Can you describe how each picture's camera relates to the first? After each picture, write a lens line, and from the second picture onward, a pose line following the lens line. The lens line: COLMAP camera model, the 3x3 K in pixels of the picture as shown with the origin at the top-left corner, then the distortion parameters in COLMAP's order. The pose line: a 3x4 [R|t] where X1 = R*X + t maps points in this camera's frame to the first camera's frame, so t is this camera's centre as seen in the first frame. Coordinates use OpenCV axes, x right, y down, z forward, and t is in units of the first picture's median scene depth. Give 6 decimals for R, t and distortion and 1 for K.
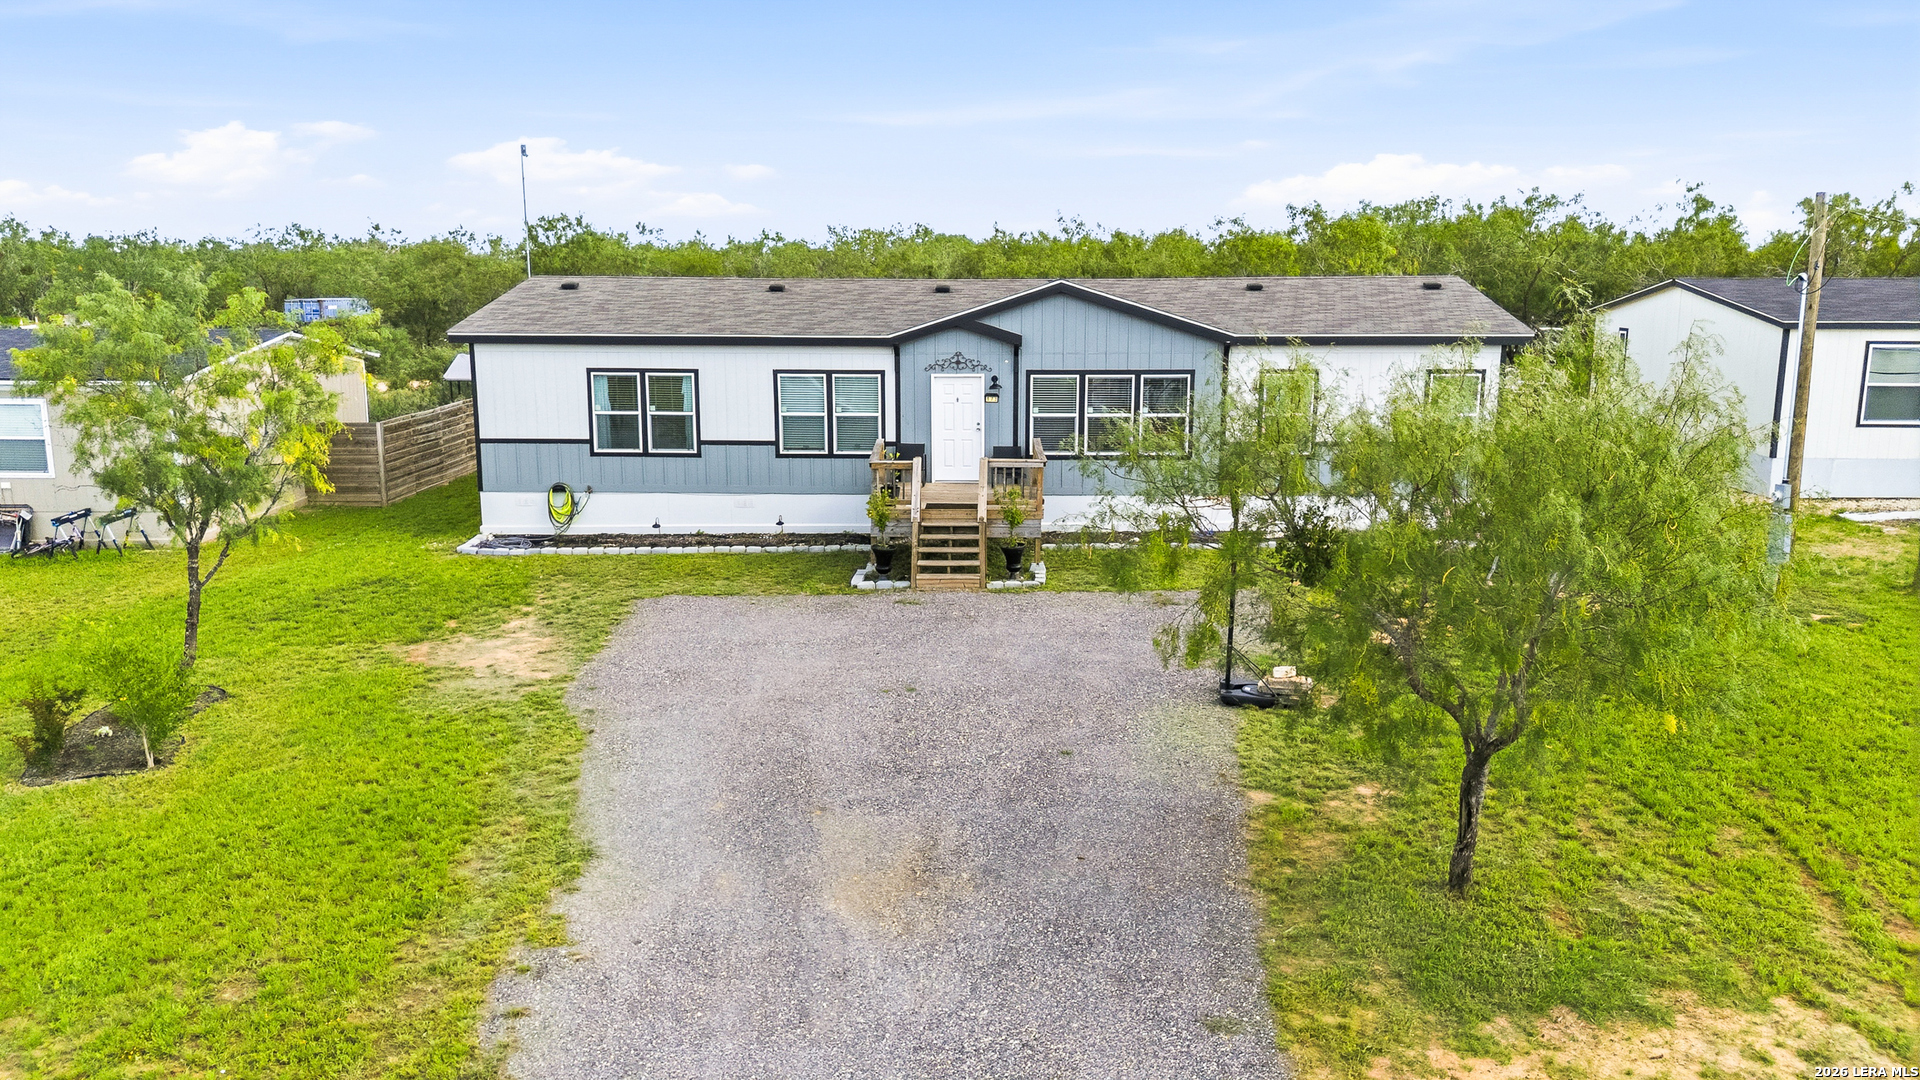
lens RADIAL K [[1419.4, 0, 960.0], [0, 1419.4, 540.0], [0, 0, 1]] dist [0.080645, -0.073576]
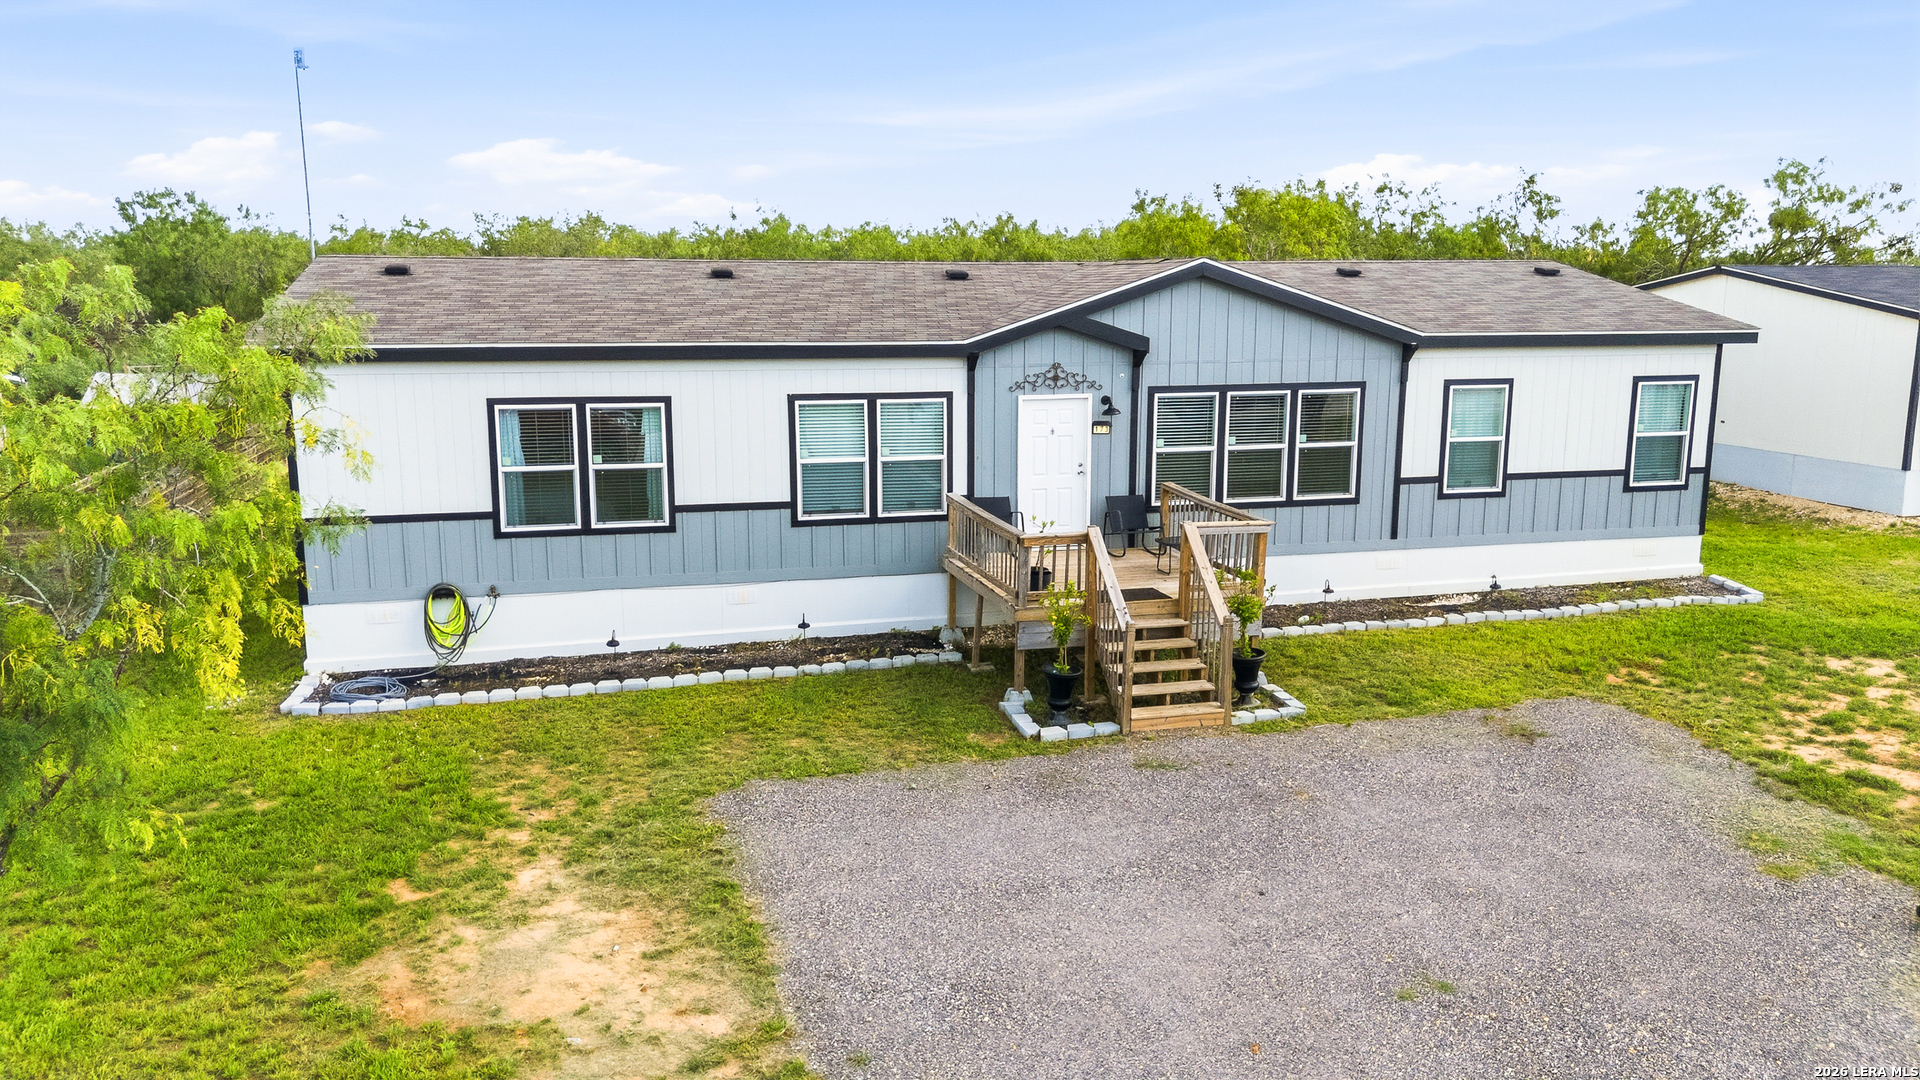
lens RADIAL K [[1419.4, 0, 960.0], [0, 1419.4, 540.0], [0, 0, 1]] dist [0.080645, -0.073576]
pose [[0.961245, -0.050627, 0.271006, -0.235720], [0.050643, 0.998693, 0.006942, -0.052749], [-0.271003, 0.007052, 0.962553, 0.342581]]
